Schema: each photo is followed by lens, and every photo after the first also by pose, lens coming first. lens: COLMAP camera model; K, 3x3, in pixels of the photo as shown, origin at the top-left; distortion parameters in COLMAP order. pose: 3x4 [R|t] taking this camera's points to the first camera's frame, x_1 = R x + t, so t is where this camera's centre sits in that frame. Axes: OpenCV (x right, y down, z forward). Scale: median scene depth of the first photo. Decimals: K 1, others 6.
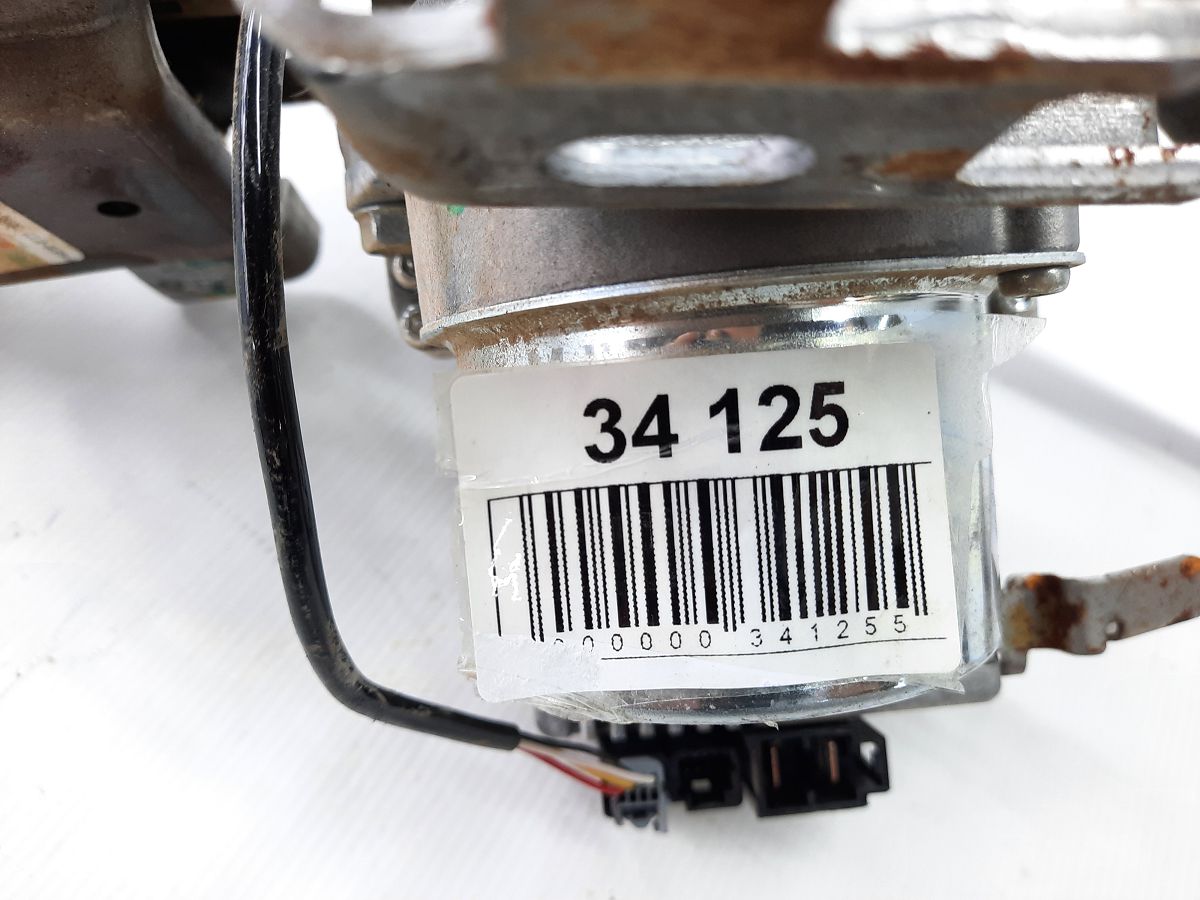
lens RADIAL K [[851.7, 0, 600.0], [0, 851.7, 450.0], [0, 0, 1]] dist [0.005777, -0.003335]
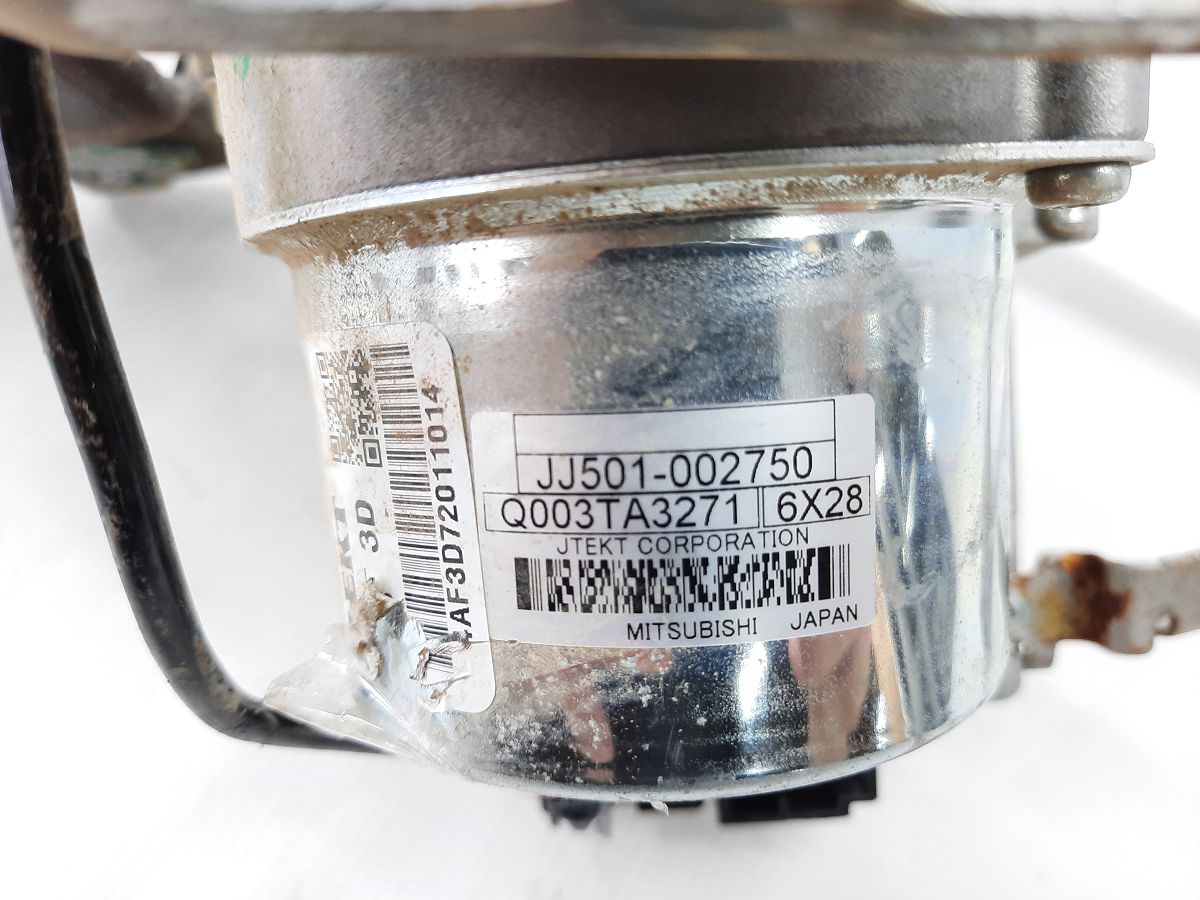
lens RADIAL K [[859.6, 0, 604.2], [0, 859.6, 425.8], [0, 0, 1]] dist [-0.004043, -0.030091]
pose [[0.997988, 0.027157, -0.057296, 0.186394], [-0.022046, 0.995874, 0.088024, -0.061111], [0.059450, -0.086584, 0.994469, 0.299575]]
